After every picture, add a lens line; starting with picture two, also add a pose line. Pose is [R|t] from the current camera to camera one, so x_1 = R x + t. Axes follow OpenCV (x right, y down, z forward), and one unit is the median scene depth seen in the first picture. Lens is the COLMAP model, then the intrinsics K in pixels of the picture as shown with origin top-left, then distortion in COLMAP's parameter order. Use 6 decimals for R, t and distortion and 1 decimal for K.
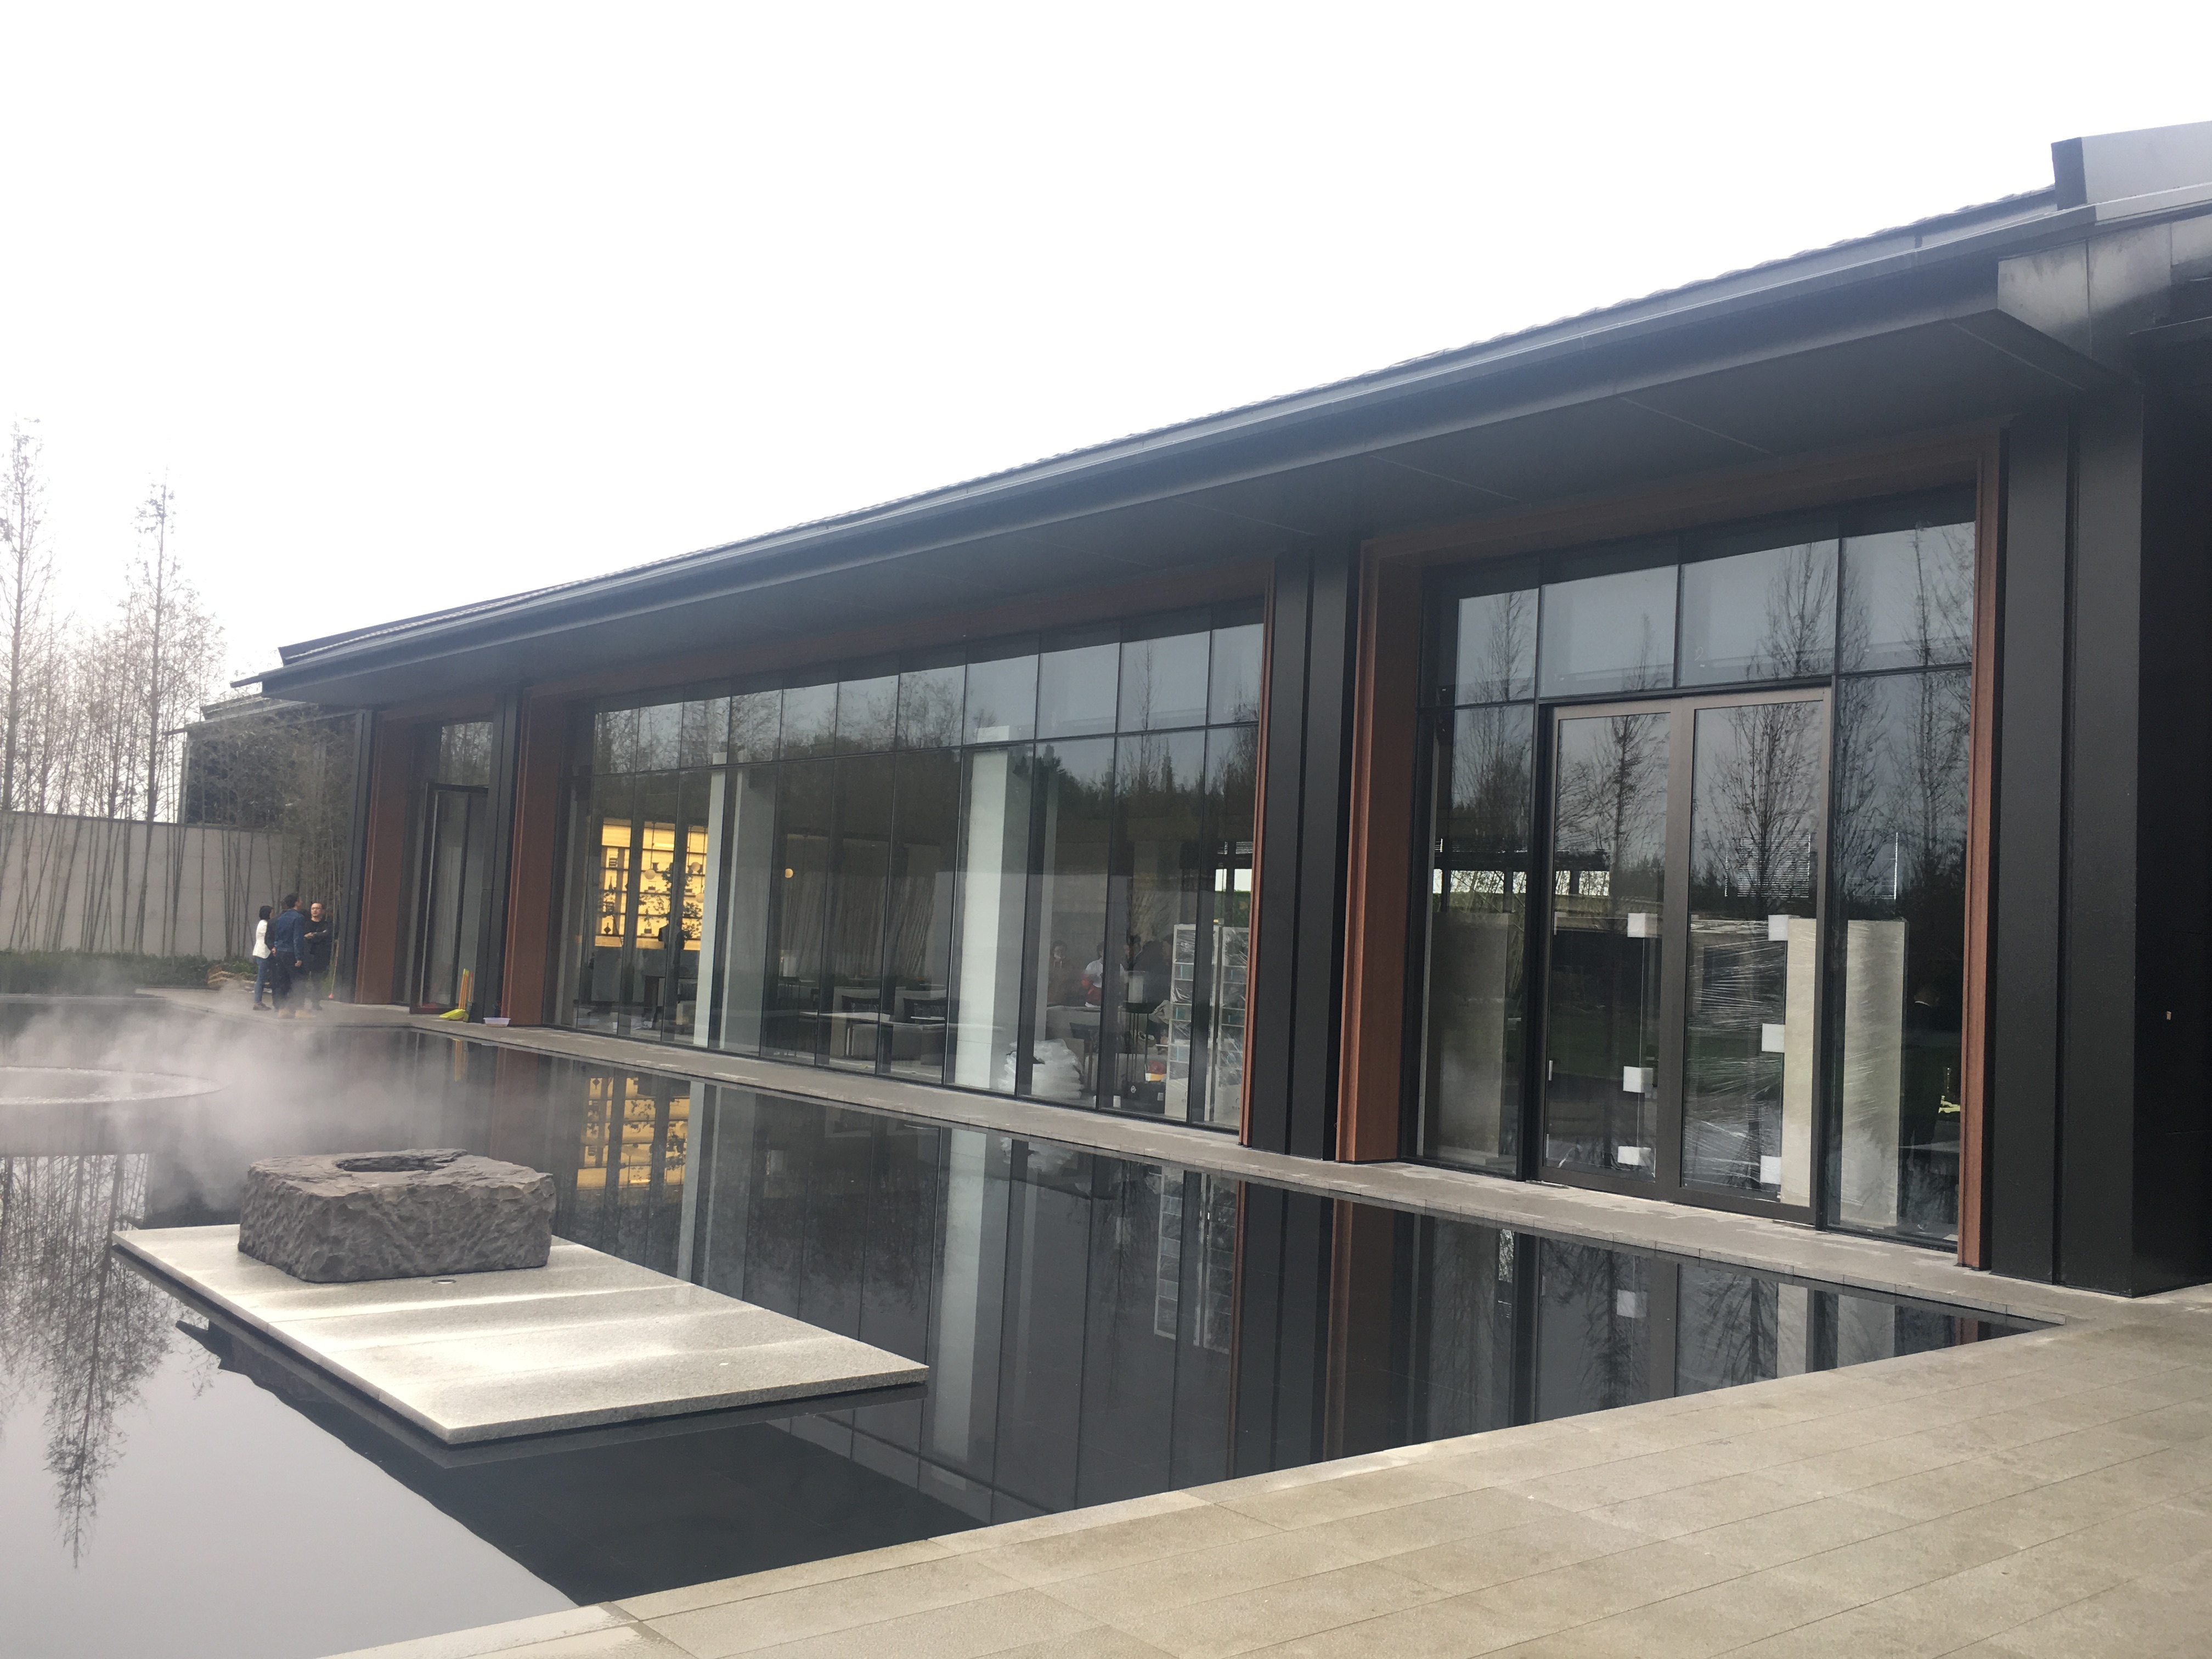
lens RADIAL K [[1853.7, 0, 1106.0], [0, 1853.7, 829.5], [0, 0, 1]] dist [0.055414, 0.000480]
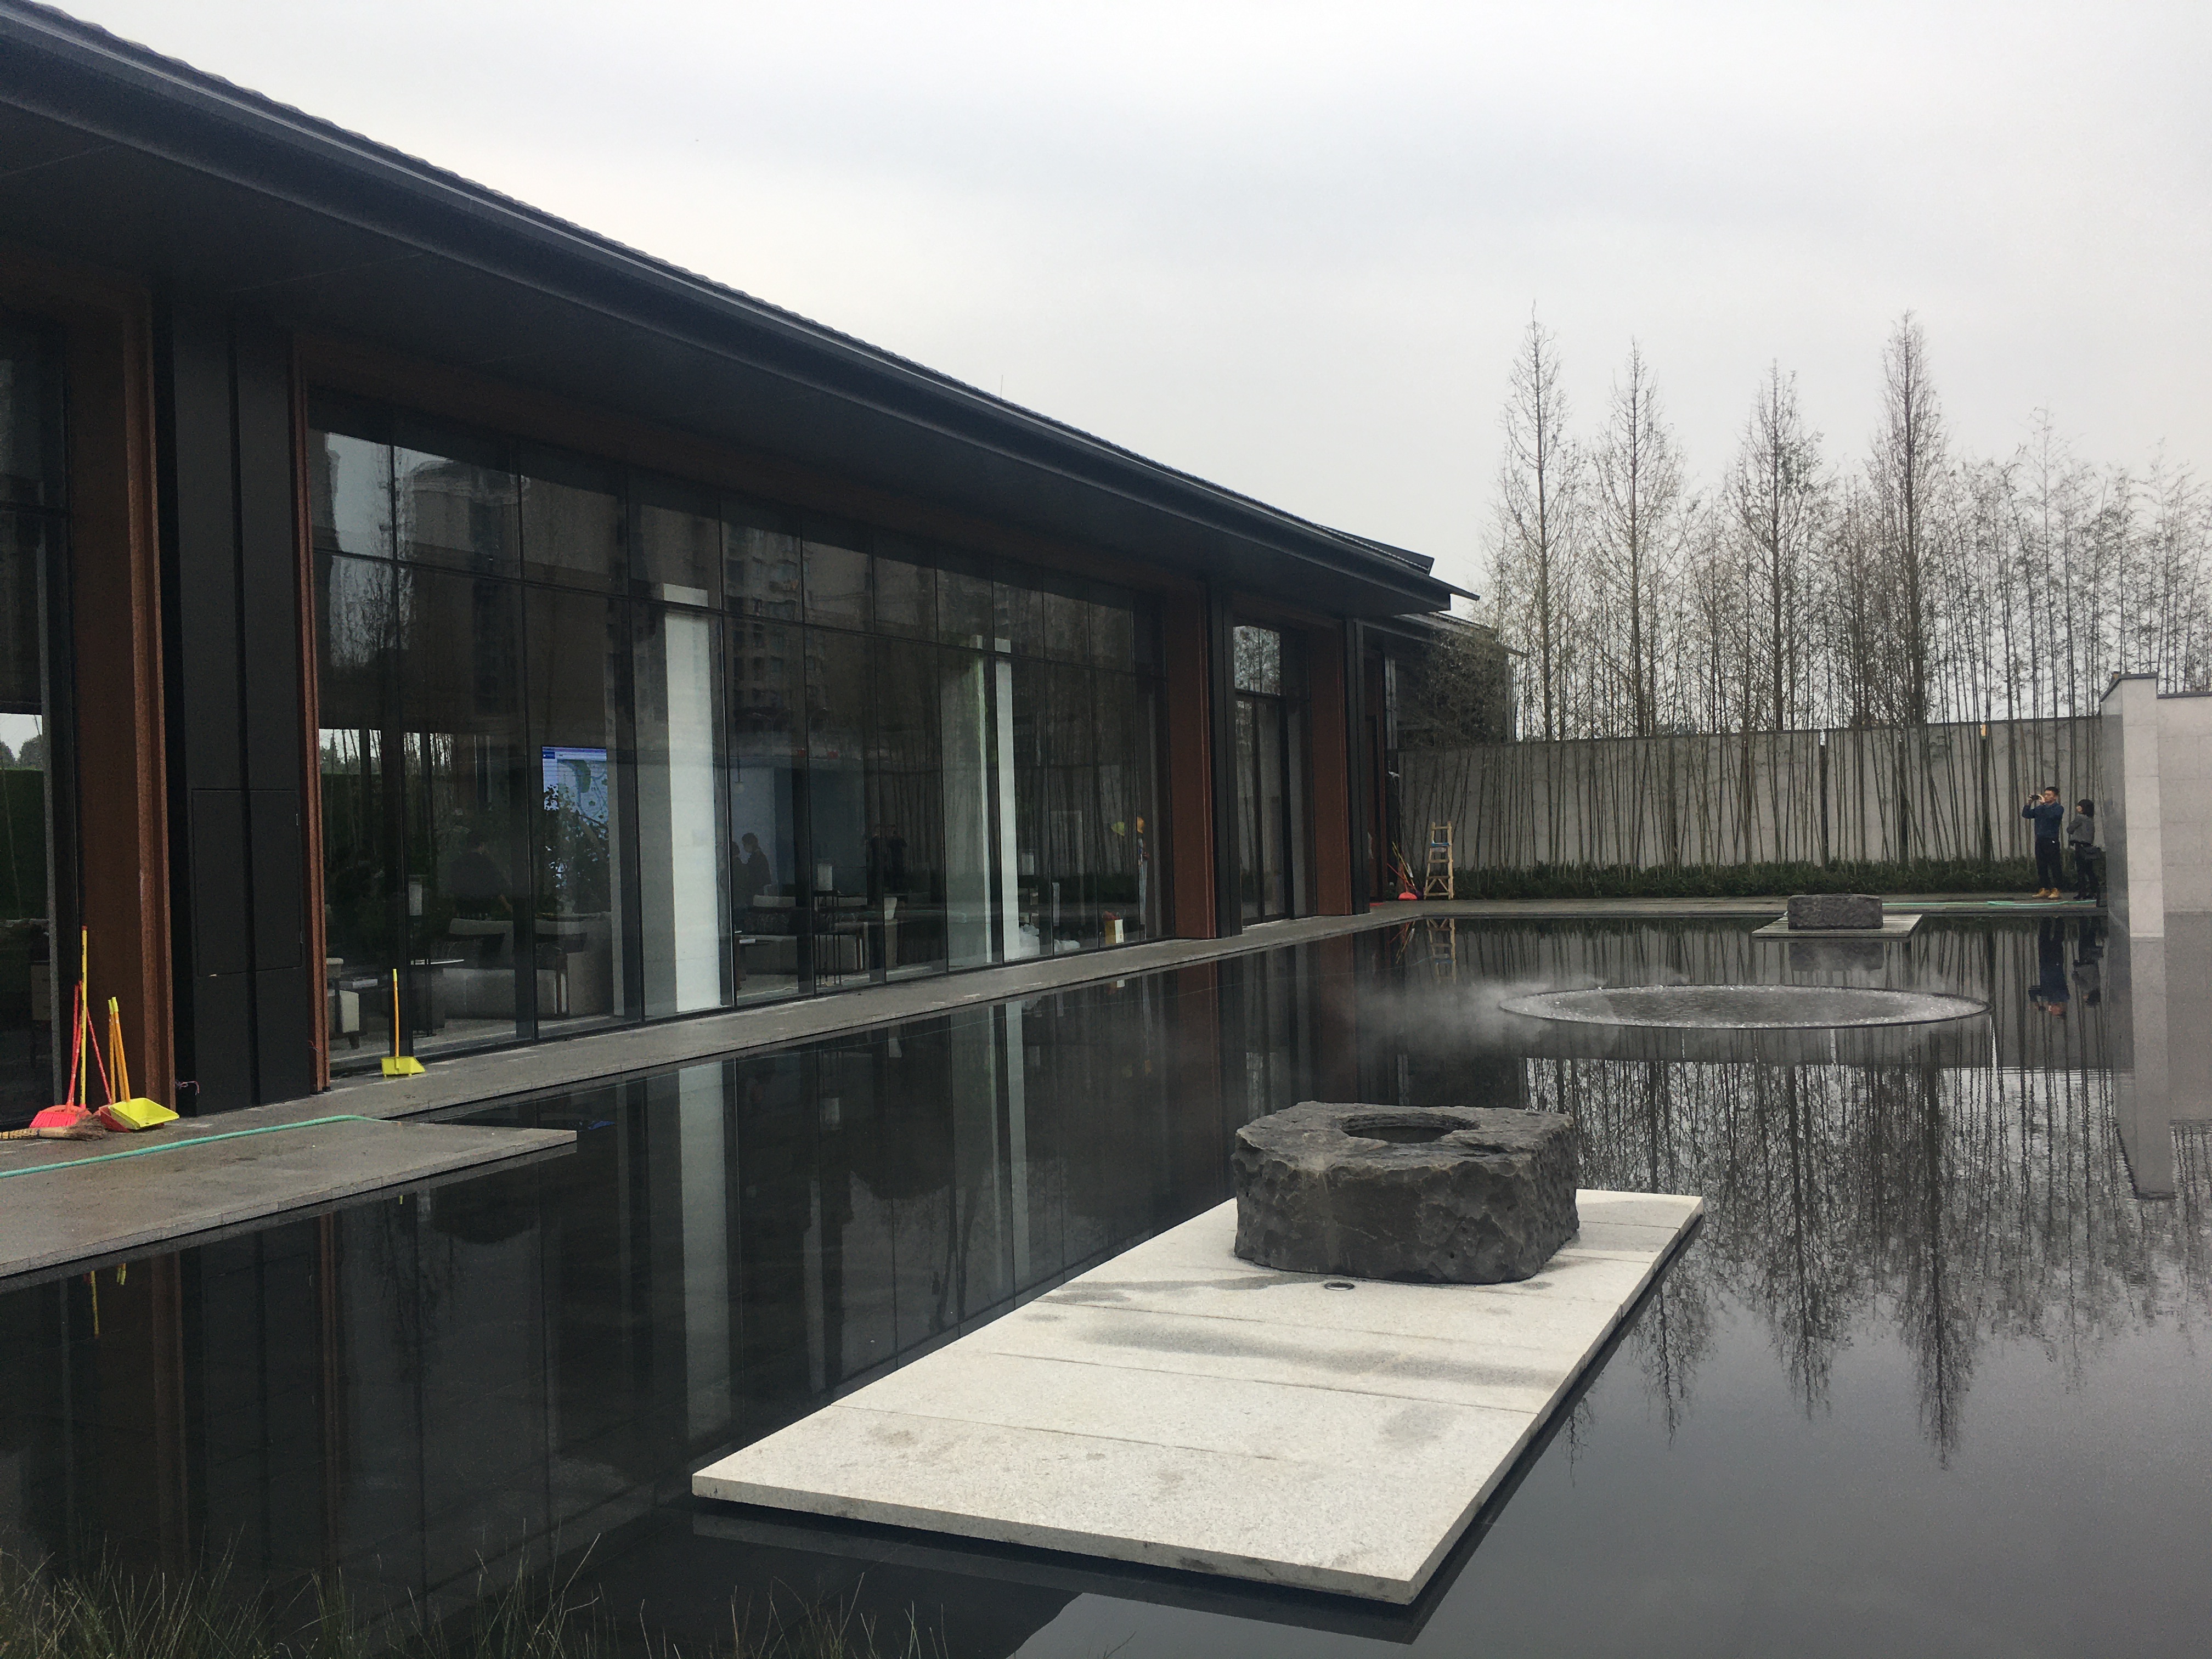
lens RADIAL K [[1853.7, 0, 1106.0], [0, 1853.7, 829.5], [0, 0, 1]] dist [0.055414, 0.000480]
pose [[-0.372639, -0.028393, 0.927542, -1.057671], [-0.032933, 0.999307, 0.017359, 0.034163], [-0.927392, -0.024078, -0.373316, 1.273486]]
